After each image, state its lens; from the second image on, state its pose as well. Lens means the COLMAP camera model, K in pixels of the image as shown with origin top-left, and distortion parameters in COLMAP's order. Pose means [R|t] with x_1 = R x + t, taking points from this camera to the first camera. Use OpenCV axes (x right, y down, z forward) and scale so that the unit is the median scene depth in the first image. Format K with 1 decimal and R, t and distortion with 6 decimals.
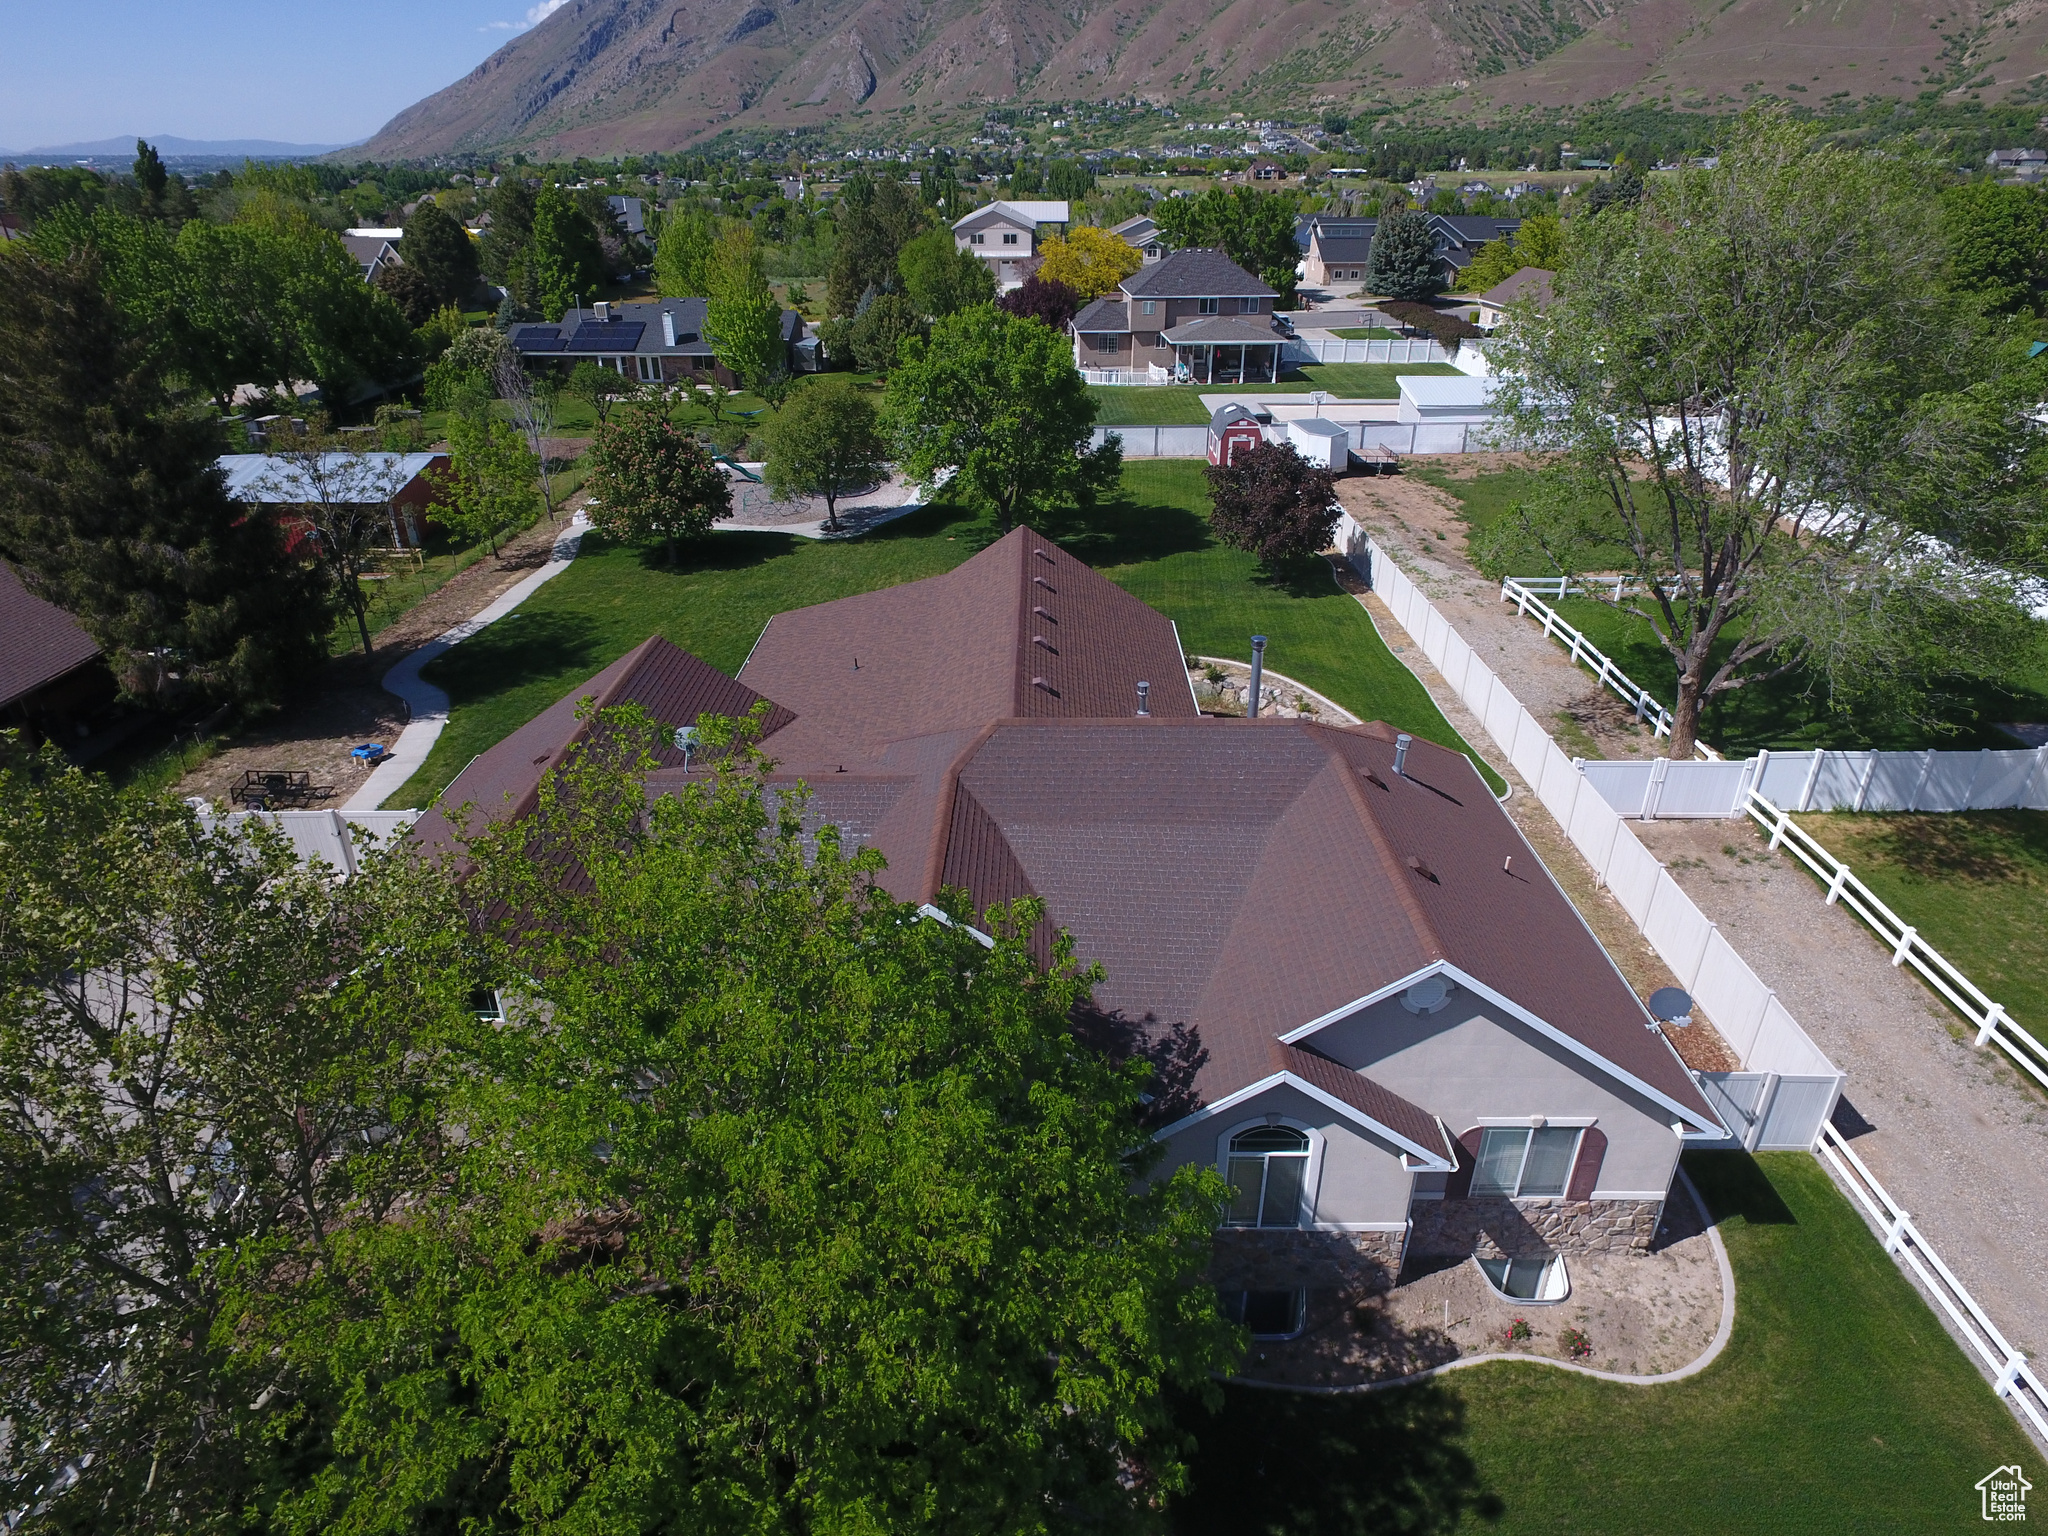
lens RADIAL K [[1185.9, 0, 1032.4], [0, 1185.9, 746.3], [0, 0, 1]] dist [-0.011730, 0.010576]
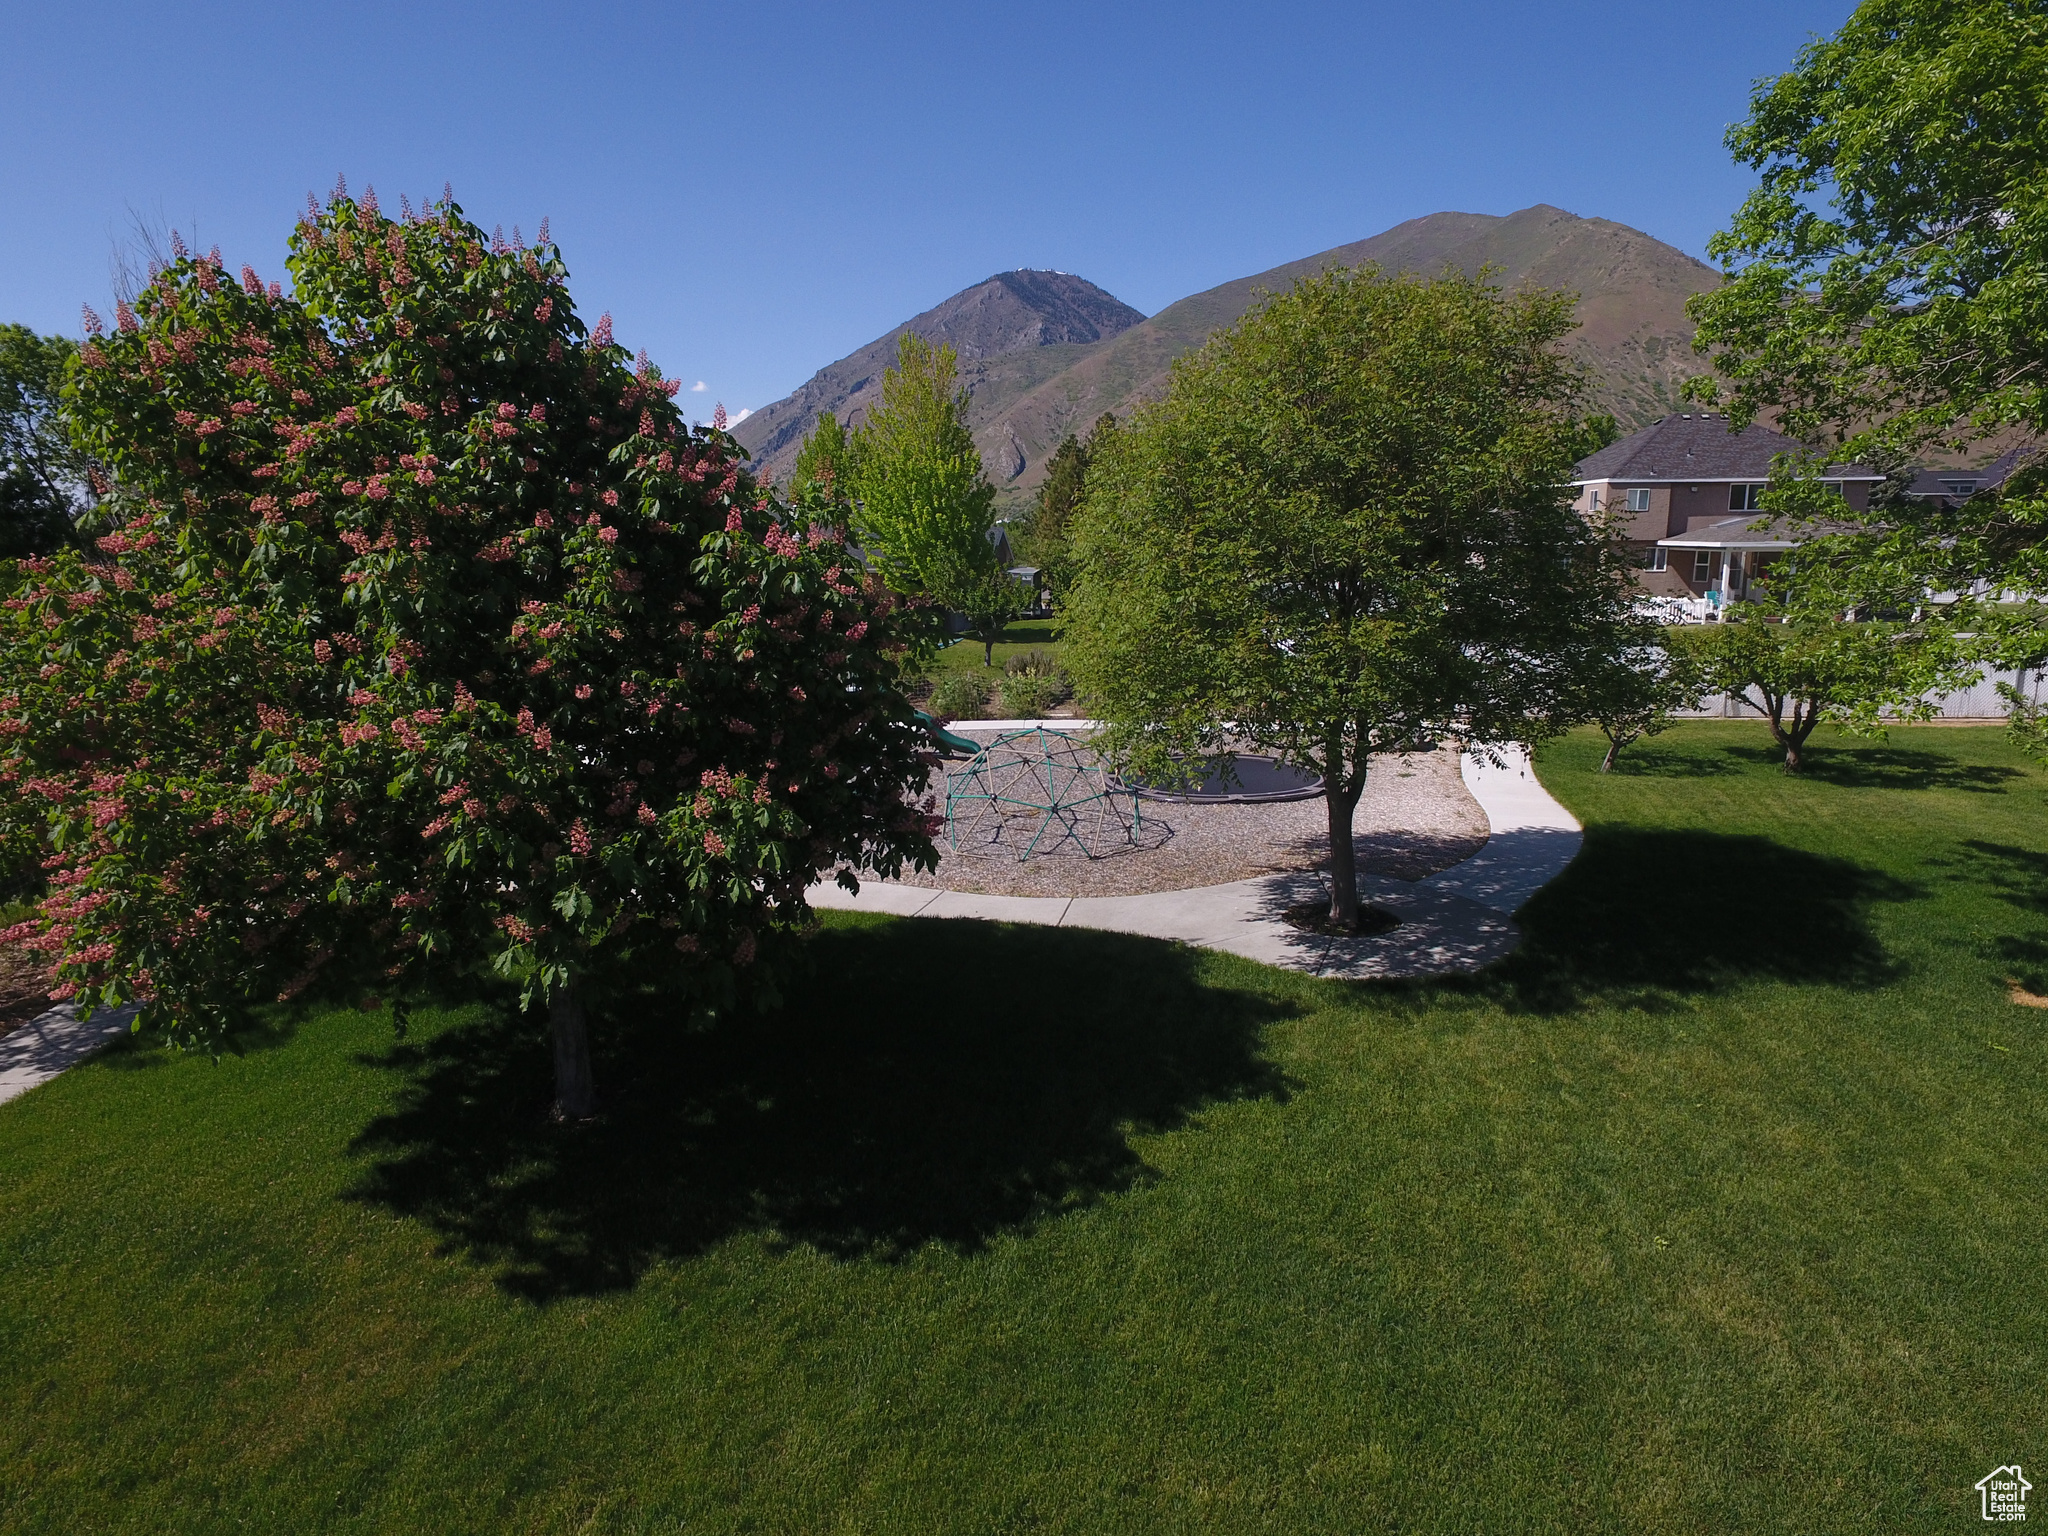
lens RADIAL K [[1185.9, 0, 1035.4], [0, 1185.9, 752.1], [0, 0, 1]] dist [-0.011730, 0.010576]
pose [[0.994537, 0.013299, -0.103530, -0.091727], [-0.041129, 0.961536, -0.271584, -0.067777], [0.095936, 0.274359, 0.956830, 0.344971]]
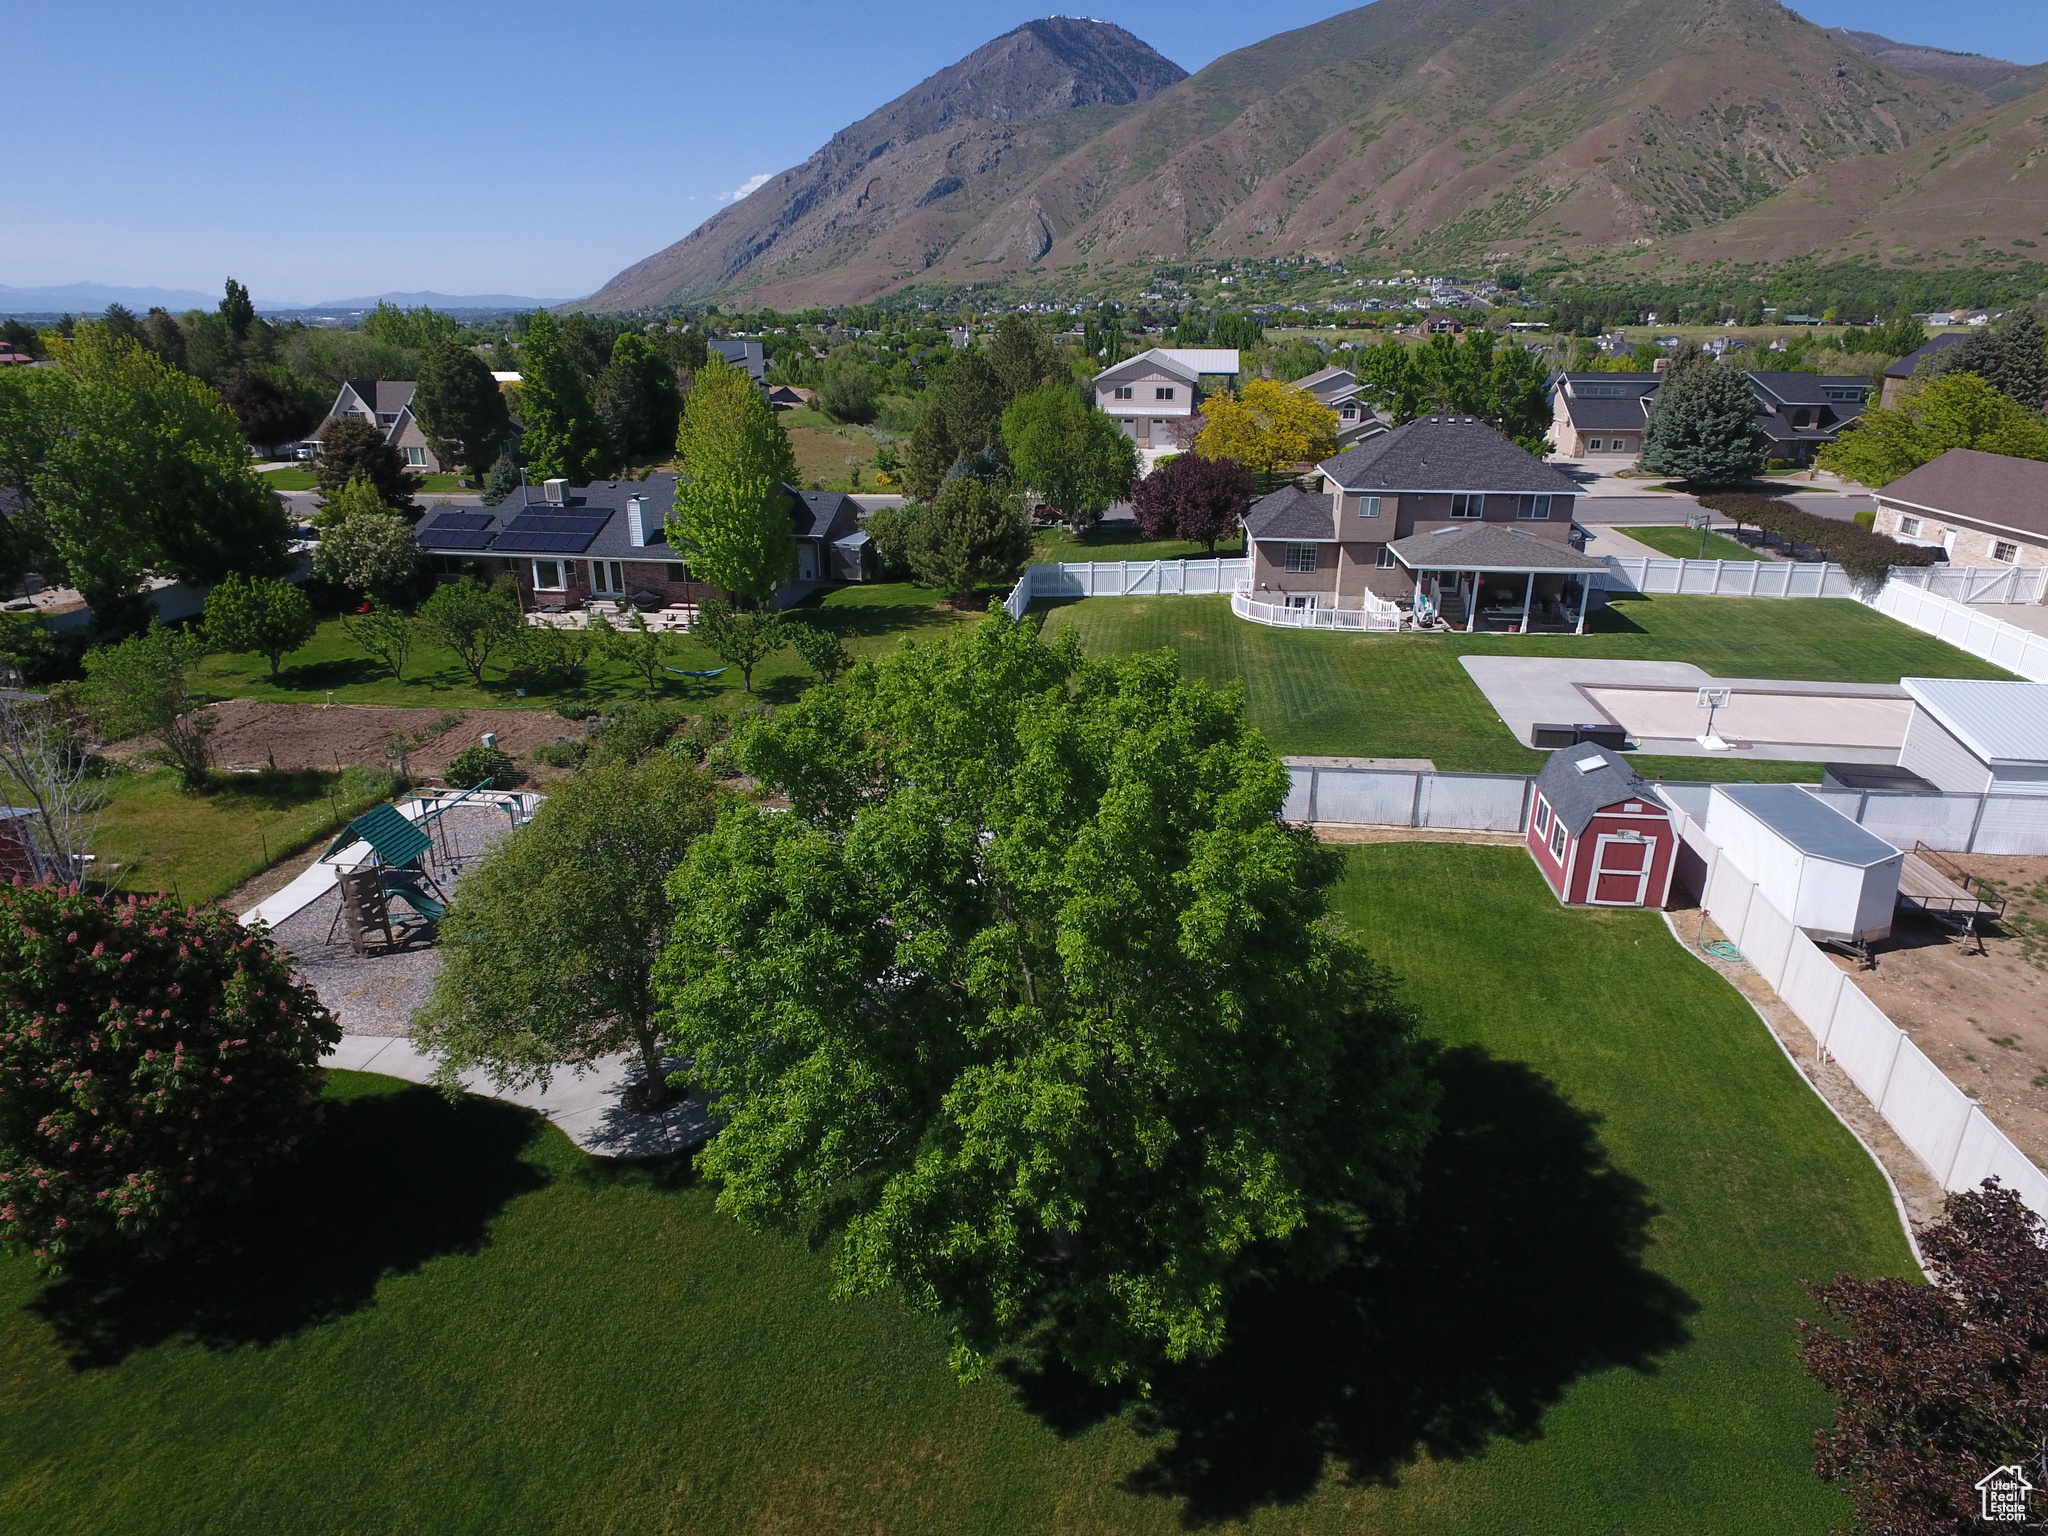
lens RADIAL K [[1185.9, 0, 1035.2], [0, 1185.9, 748.6], [0, 0, 1]] dist [-0.011730, 0.010576]
pose [[0.991627, 0.048492, -0.119687, 0.002357], [-0.061175, 0.992623, -0.104678, -0.120680], [0.113728, 0.111123, 0.987278, 0.270223]]
